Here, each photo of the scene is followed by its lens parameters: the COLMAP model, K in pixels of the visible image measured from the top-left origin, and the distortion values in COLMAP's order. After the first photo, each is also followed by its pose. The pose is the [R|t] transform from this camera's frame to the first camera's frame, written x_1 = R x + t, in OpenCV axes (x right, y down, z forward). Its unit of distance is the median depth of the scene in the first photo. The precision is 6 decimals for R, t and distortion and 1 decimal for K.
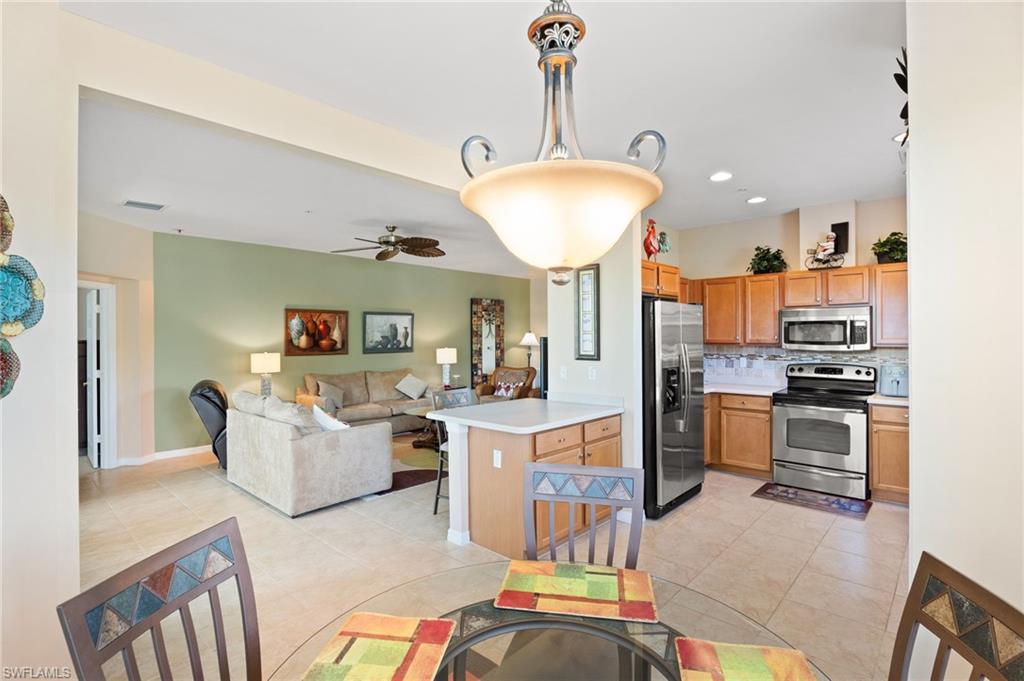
lens RADIAL K [[493.5, 0, 511.8], [0, 493.5, 334.8], [0, 0, 1]] dist [-0.001250, 0.001024]
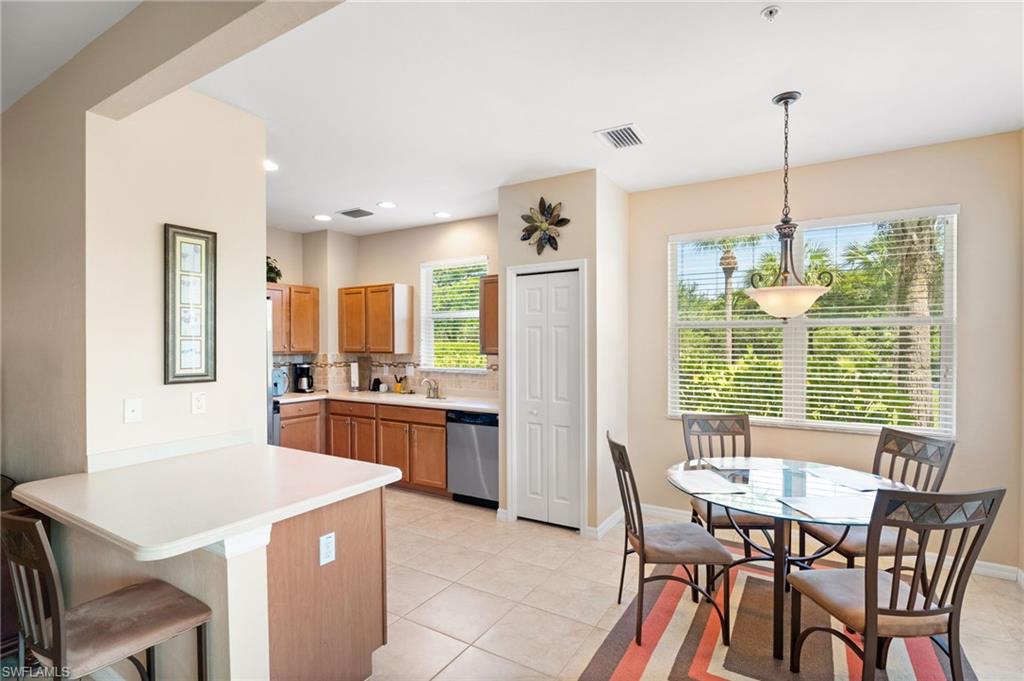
lens RADIAL K [[493.5, 0, 511.5], [0, 493.5, 346.7], [0, 0, 1]] dist [-0.001250, 0.001024]
pose [[-0.193843, -0.002005, 0.981031, -0.448410], [0.001394, 0.999996, 0.002319, 0.004679], [-0.981032, 0.001817, -0.193840, 0.613011]]
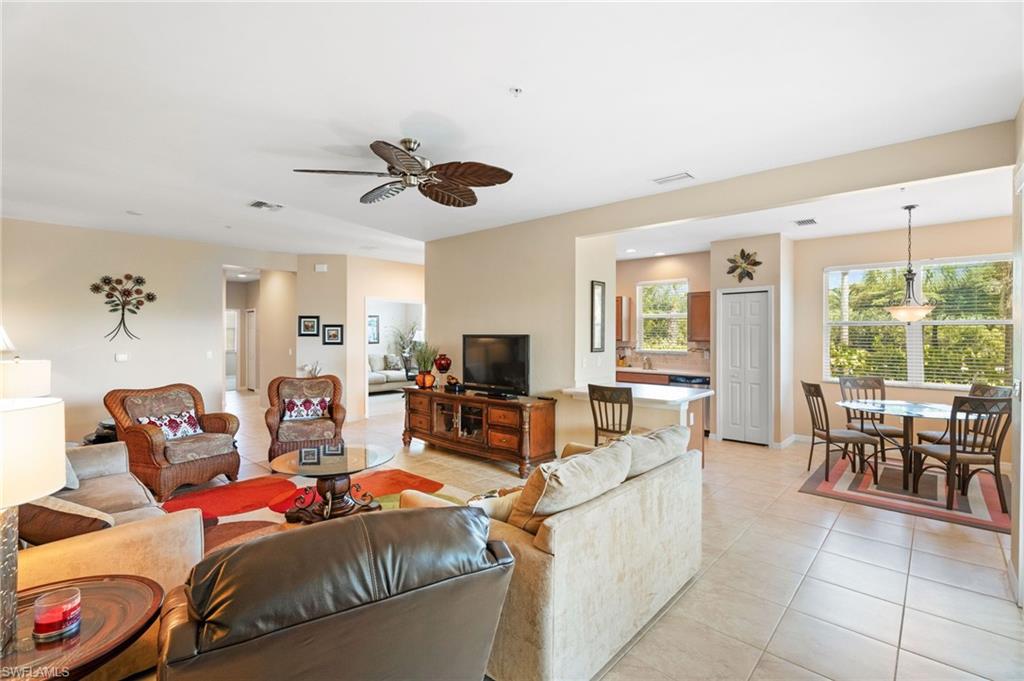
lens RADIAL K [[458.5, 0, 509.6], [0, 458.5, 333.3], [0, 0, 1]] dist [0.003691, -0.001988]
pose [[0.005608, 0.007885, 0.999953, -0.940972], [-0.005835, 0.999952, -0.007852, 0.010729], [-0.999967, -0.005791, 0.005654, 1.043851]]
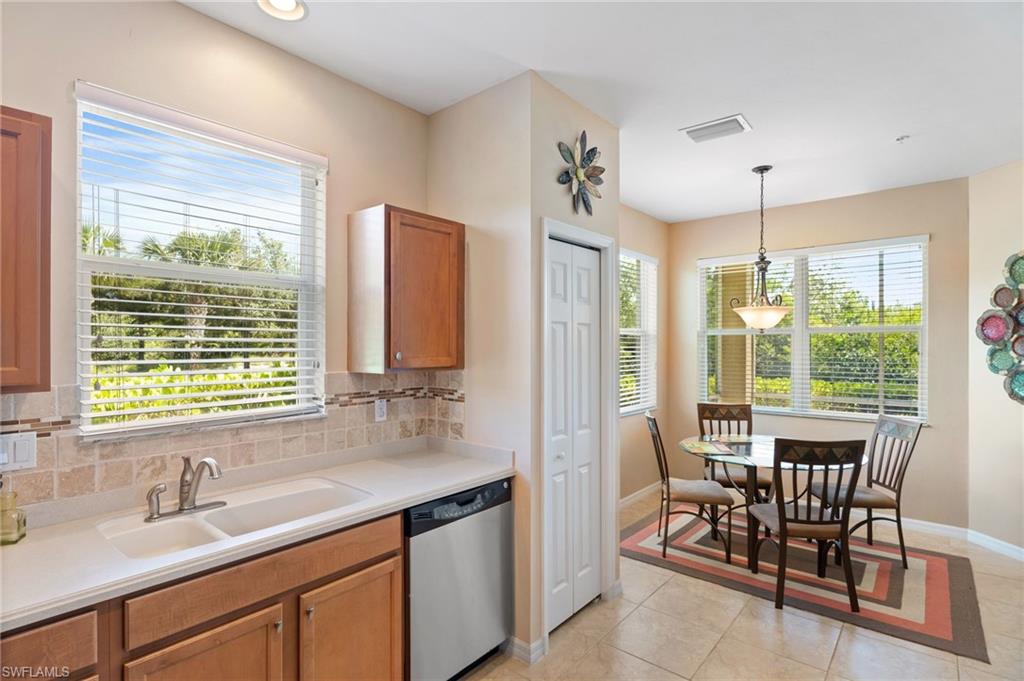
lens RADIAL K [[493.5, 0, 508.9], [0, 493.5, 345.6], [0, 0, 1]] dist [-0.001250, 0.001024]
pose [[-0.999546, 0.006492, -0.029411, 0.425942], [0.006572, 0.999975, -0.002635, -0.000790], [0.029393, -0.002827, -0.999564, 0.944009]]
